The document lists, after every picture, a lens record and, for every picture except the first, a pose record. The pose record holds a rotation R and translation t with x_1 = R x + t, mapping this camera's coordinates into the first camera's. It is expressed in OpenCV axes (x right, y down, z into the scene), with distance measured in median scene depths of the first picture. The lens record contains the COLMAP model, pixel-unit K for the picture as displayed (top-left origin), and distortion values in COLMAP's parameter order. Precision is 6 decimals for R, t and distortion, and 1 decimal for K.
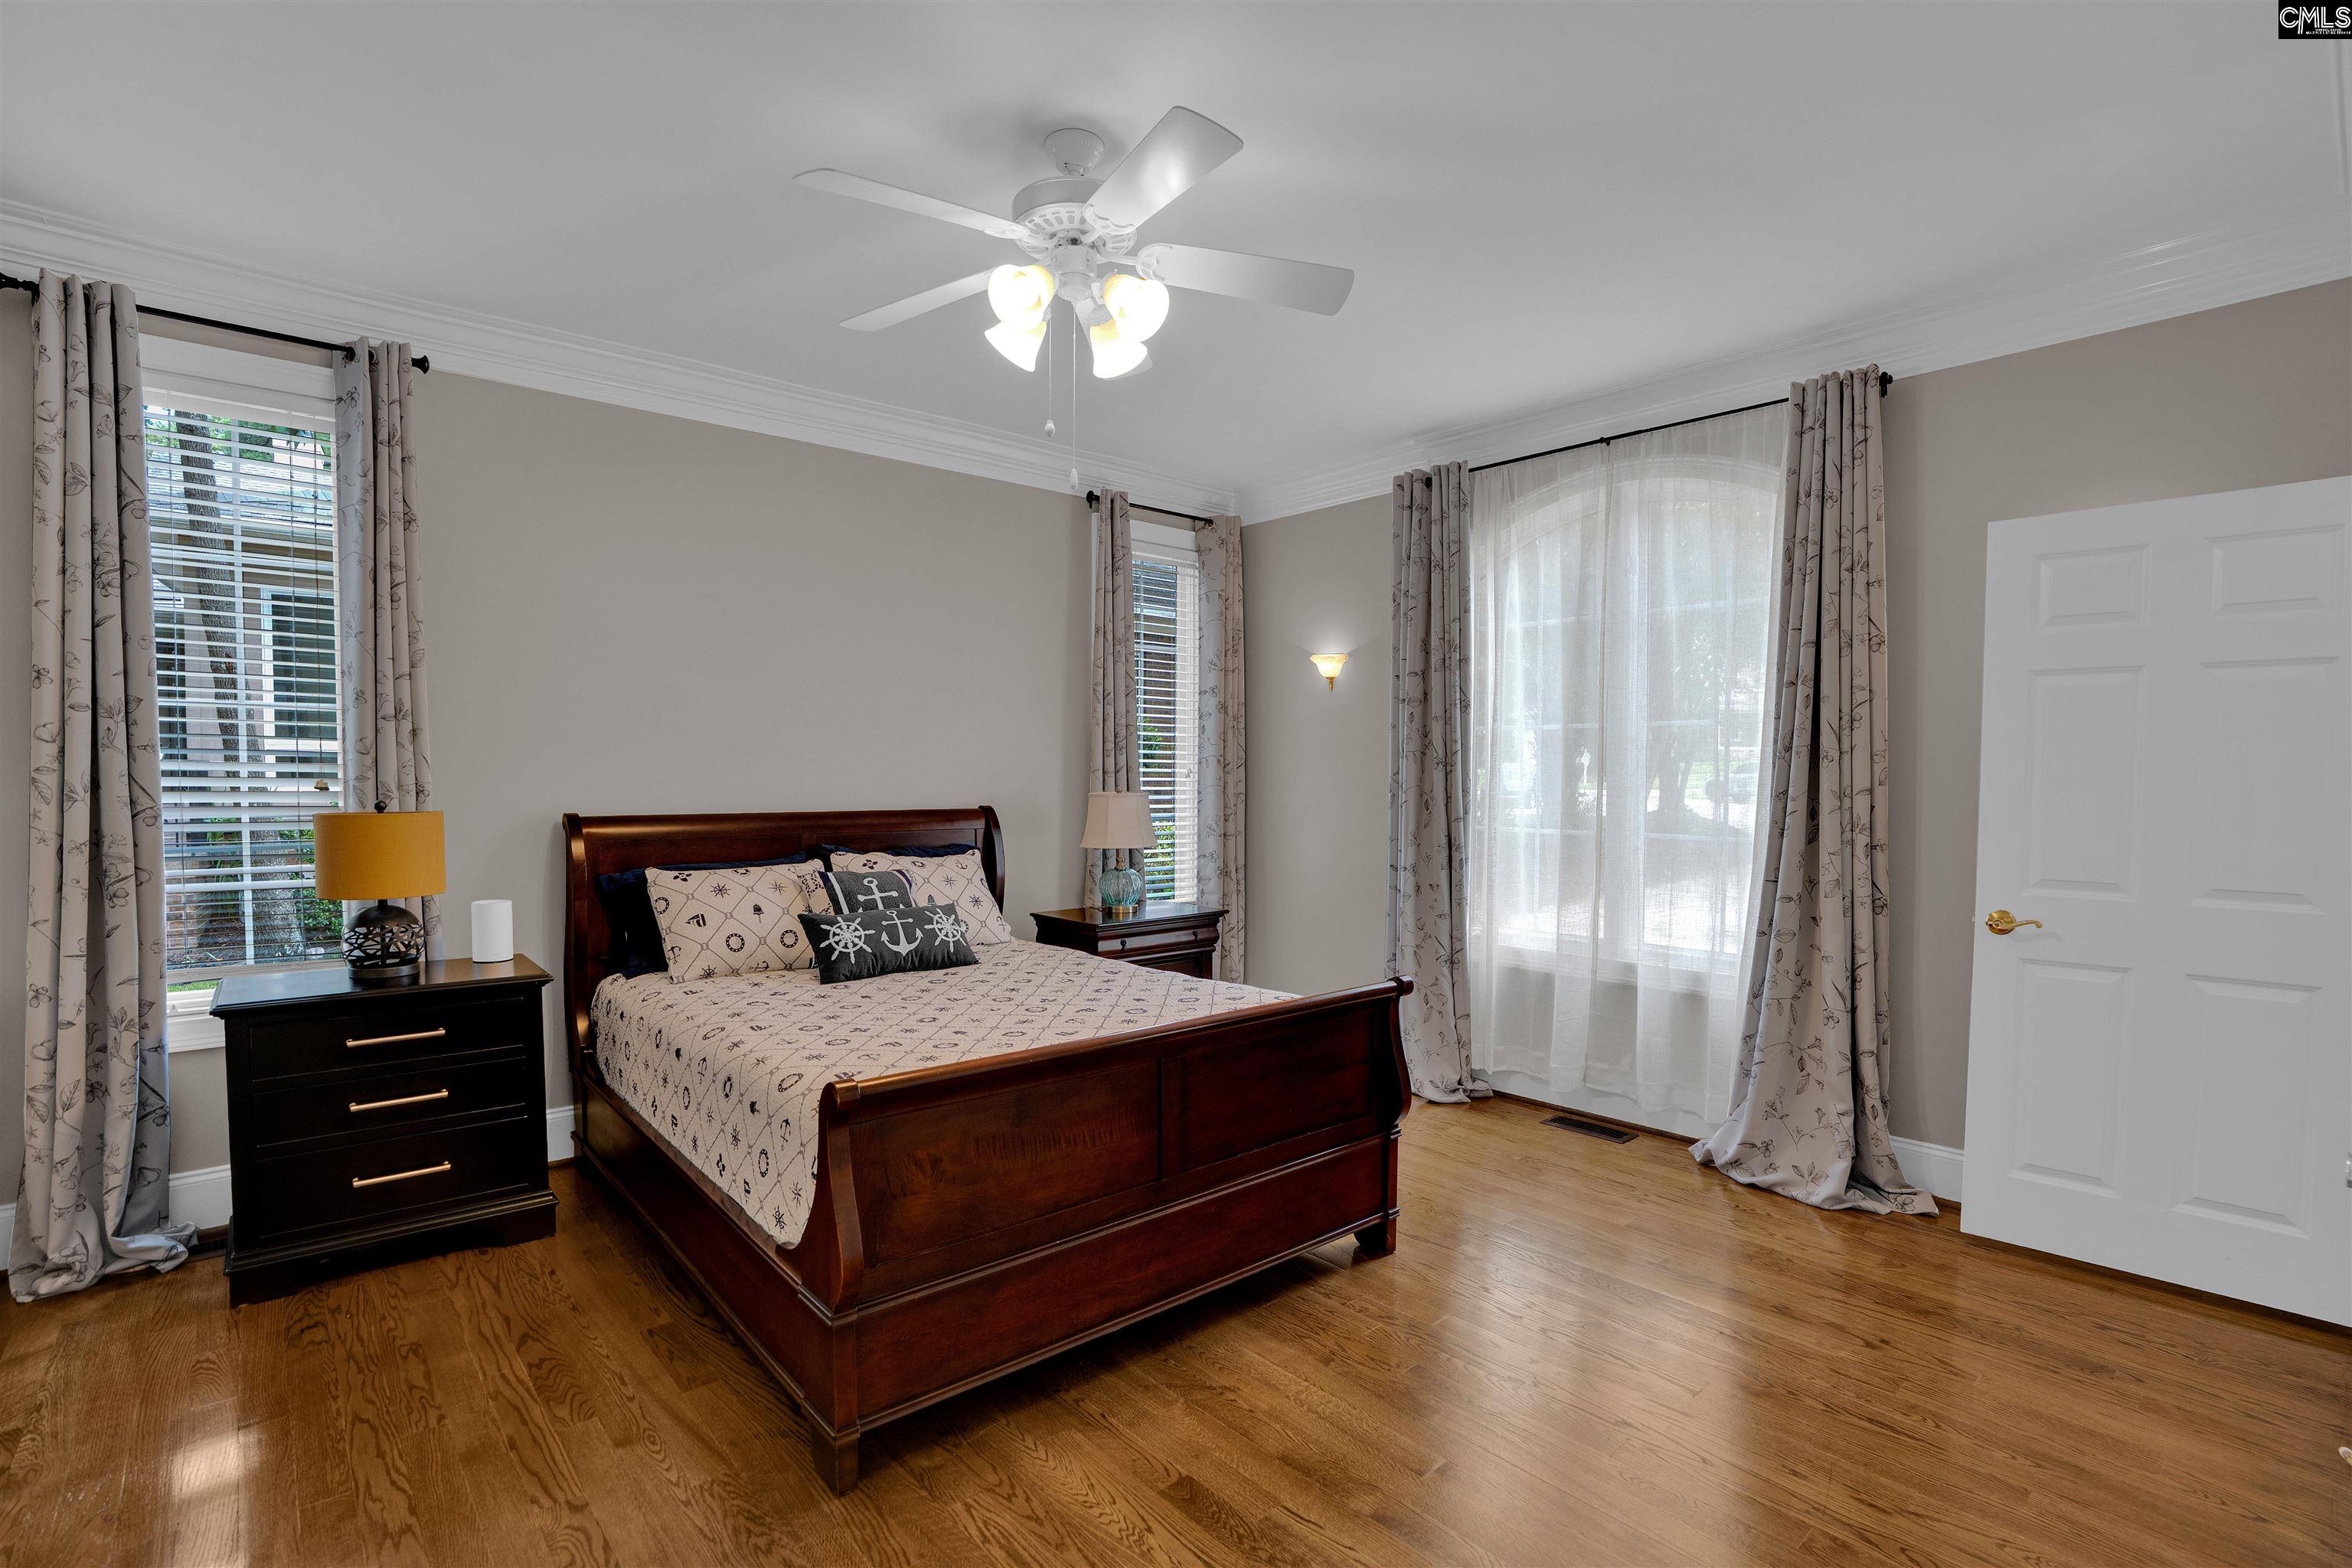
lens RADIAL K [[1102.6, 0, 1211.8], [0, 1102.6, 812.4], [0, 0, 1]] dist [-0.070658, 0.022567]
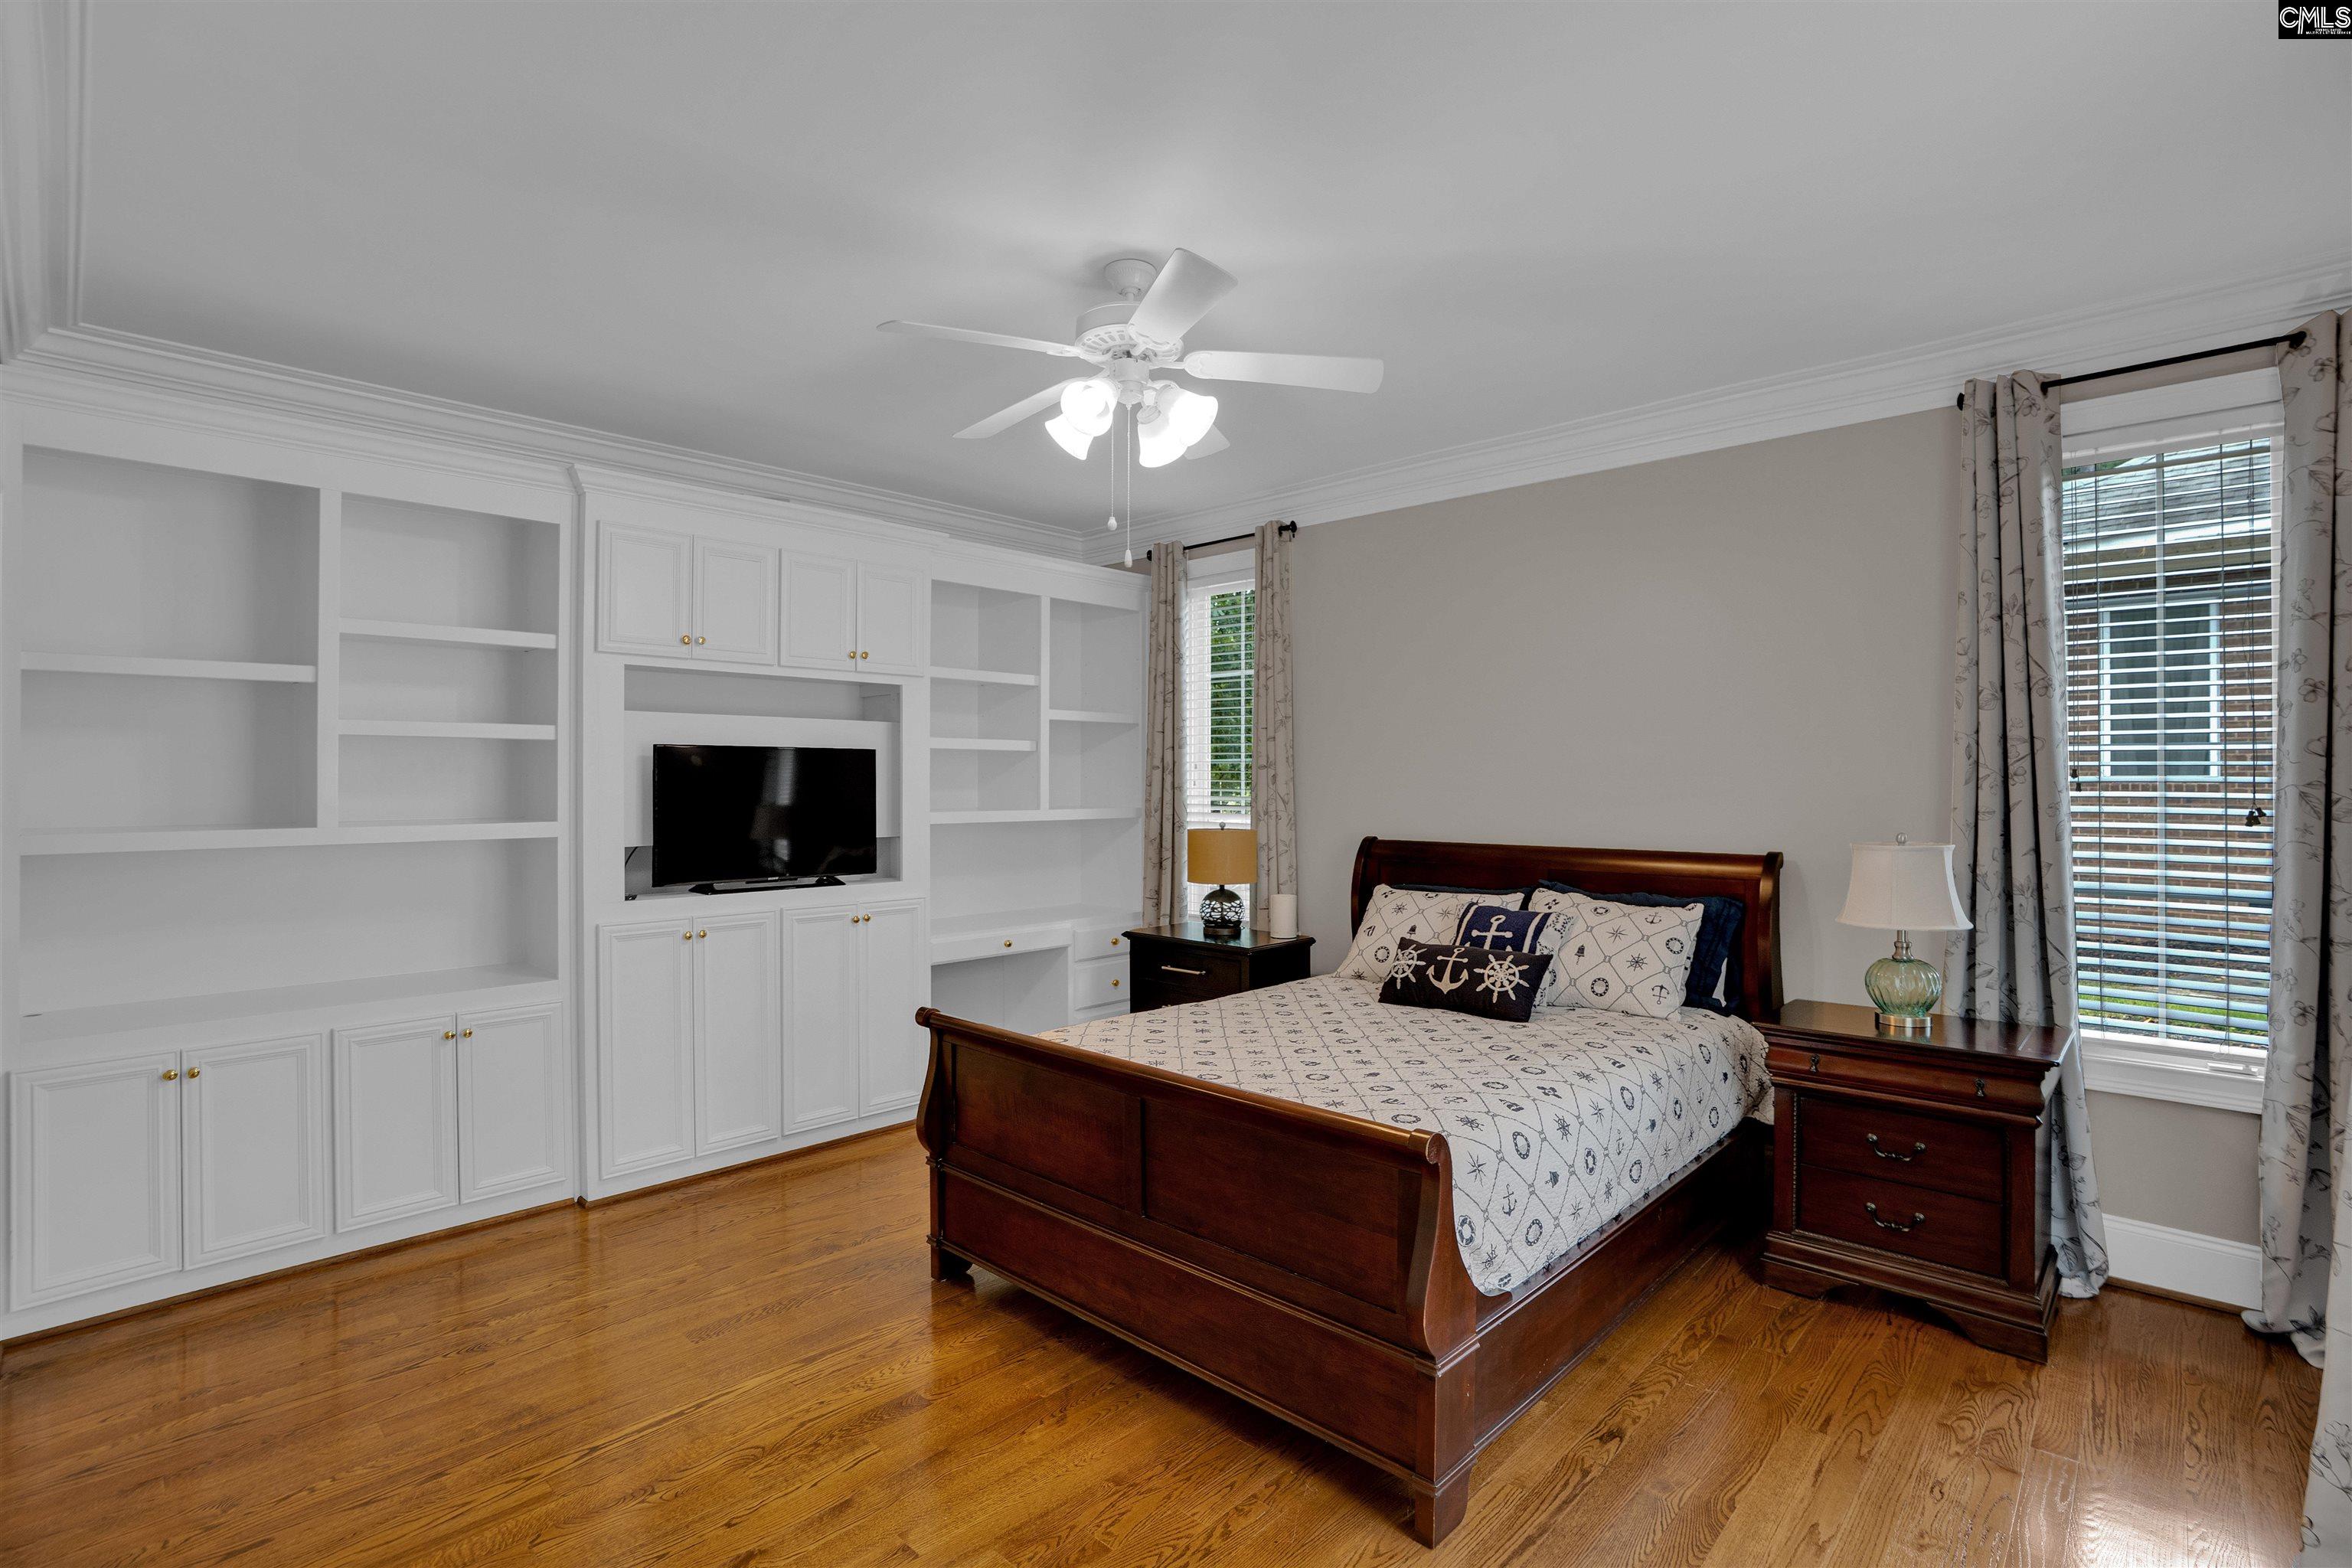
lens RADIAL K [[1099.1, 0, 1185.2], [0, 1099.1, 799.5], [0, 0, 1]] dist [-0.067823, 0.031800]
pose [[0.093614, 0.005909, -0.995591, 0.860302], [-0.043821, 0.999038, 0.001809, -0.046457], [0.994644, 0.043459, 0.093783, 0.831786]]
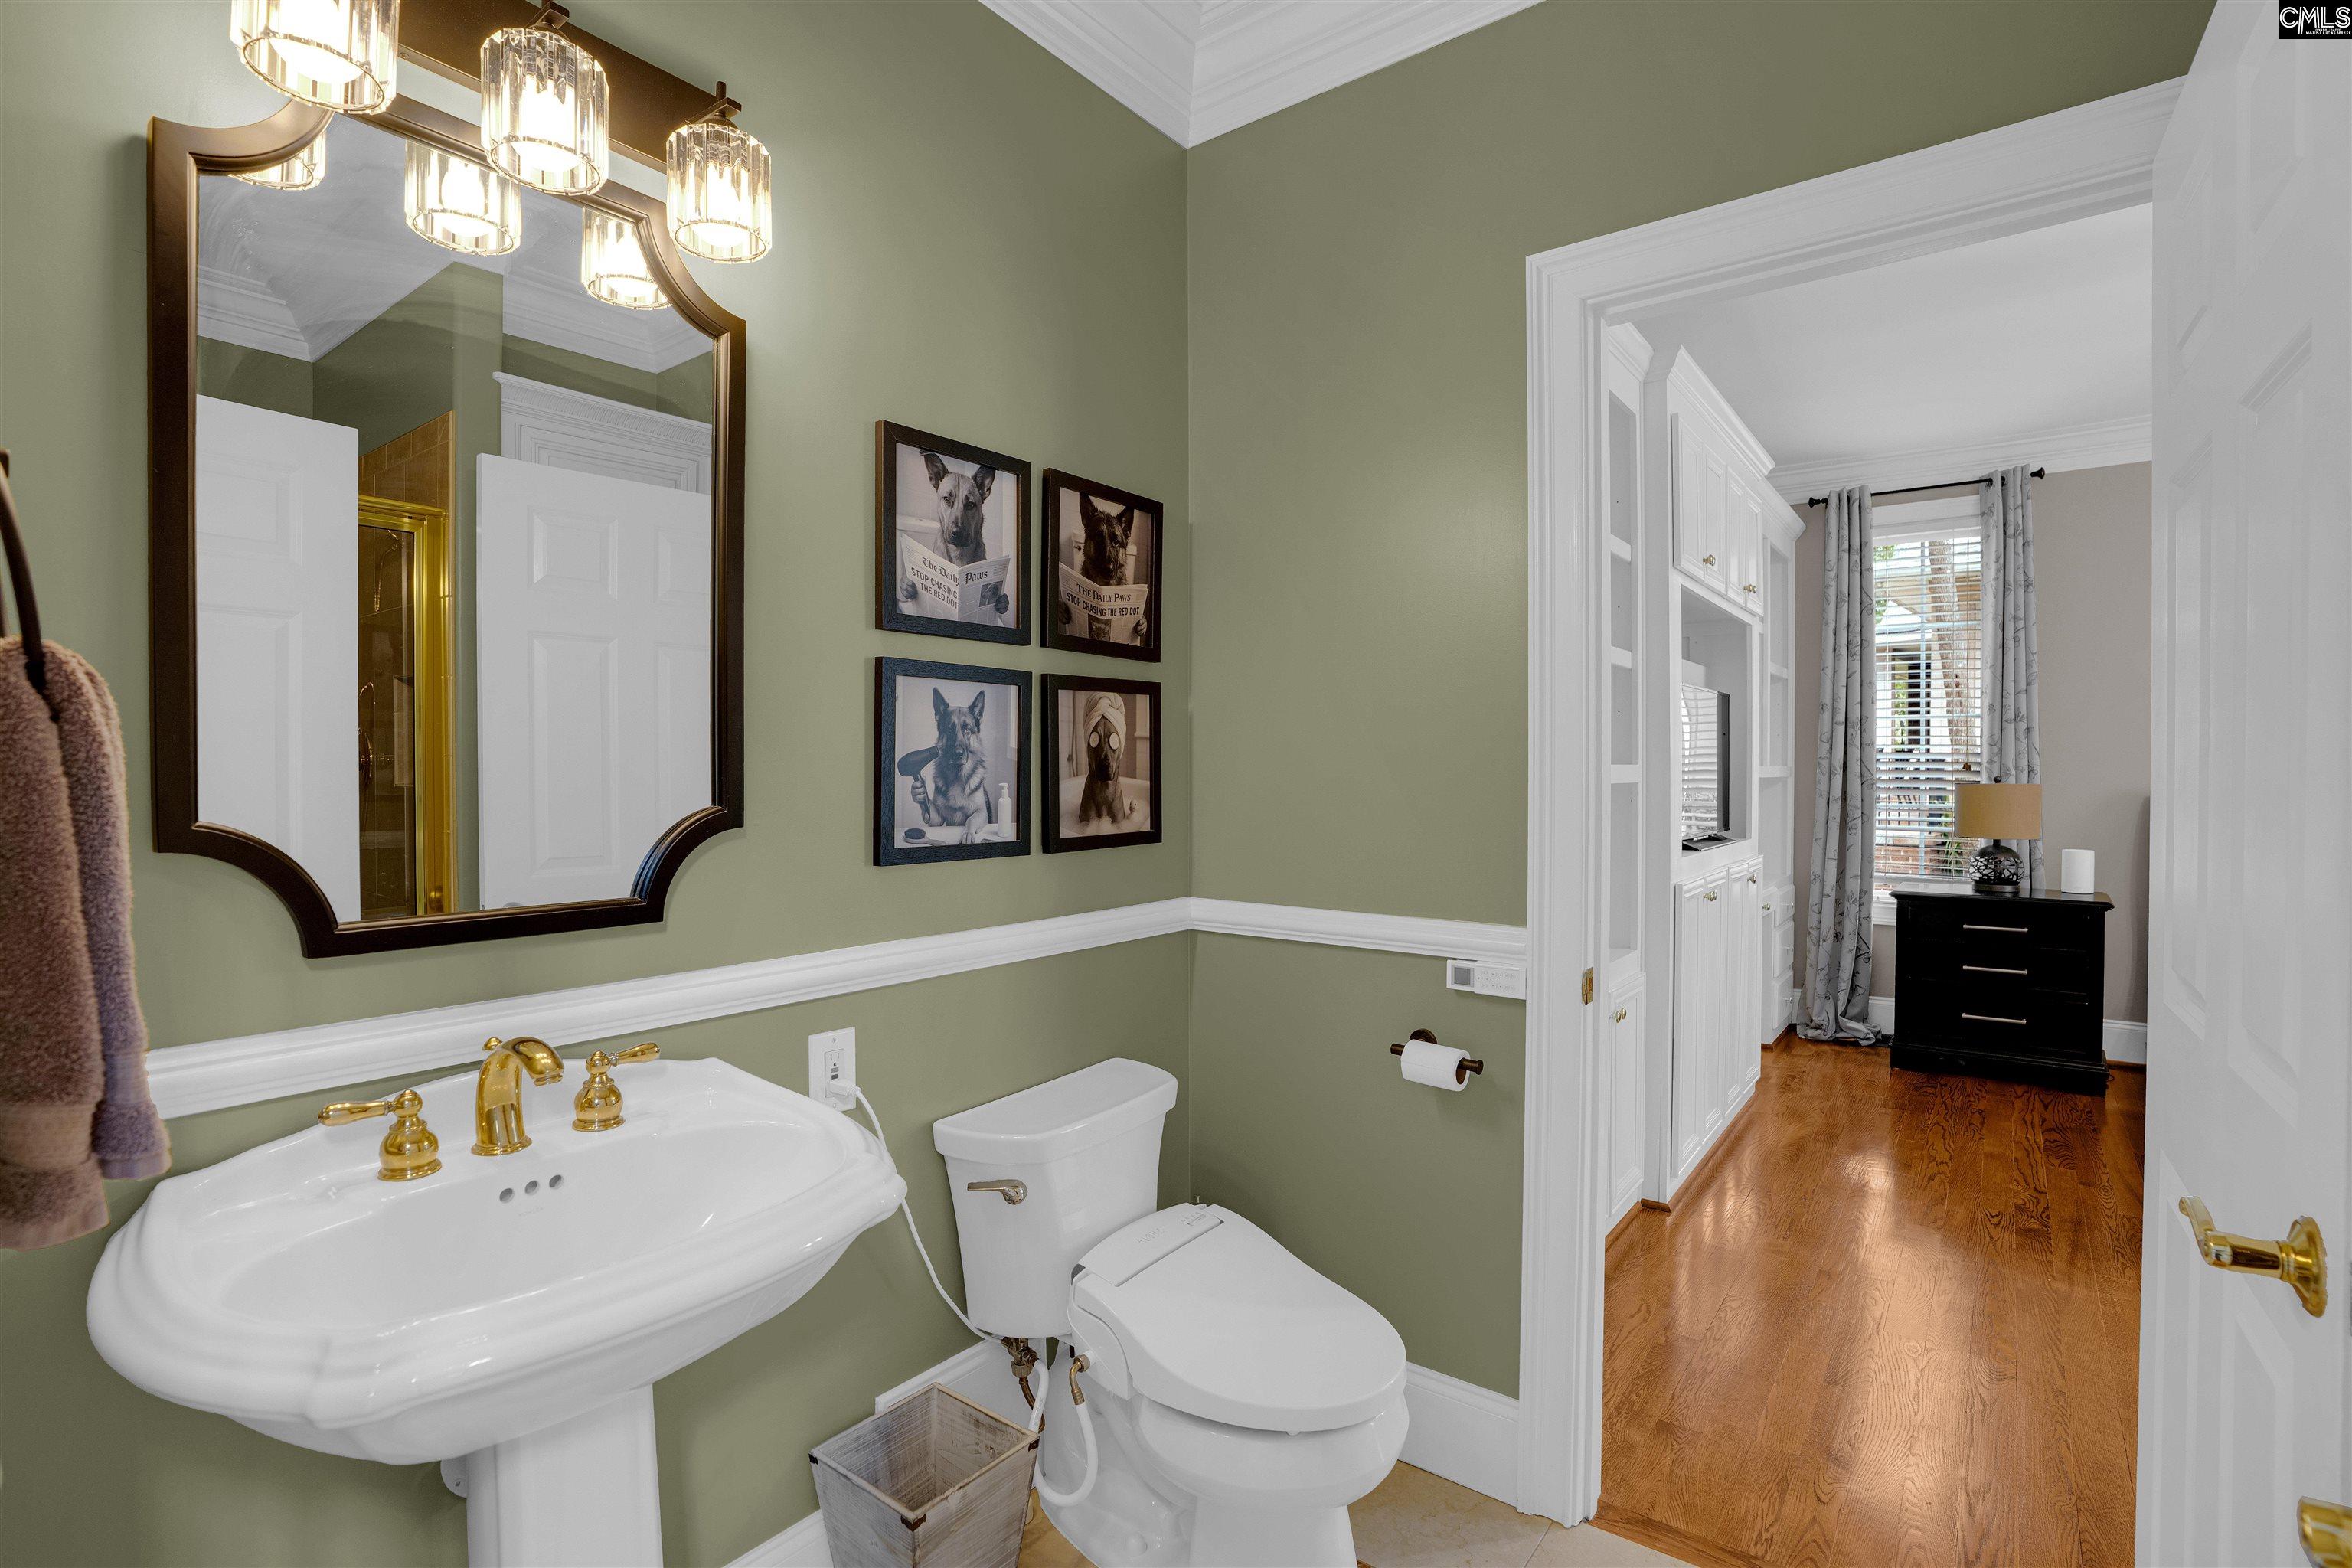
lens RADIAL K [[1115.5, 0, 1179.4], [0, 1115.5, 799.5], [0, 0, 1]] dist [-0.061840, 0.028224]
pose [[0.180342, 0.018635, -0.983427, 0.565036], [-0.033749, 0.999349, 0.012747, 0.044878], [0.983025, 0.030891, 0.180853, -0.454242]]
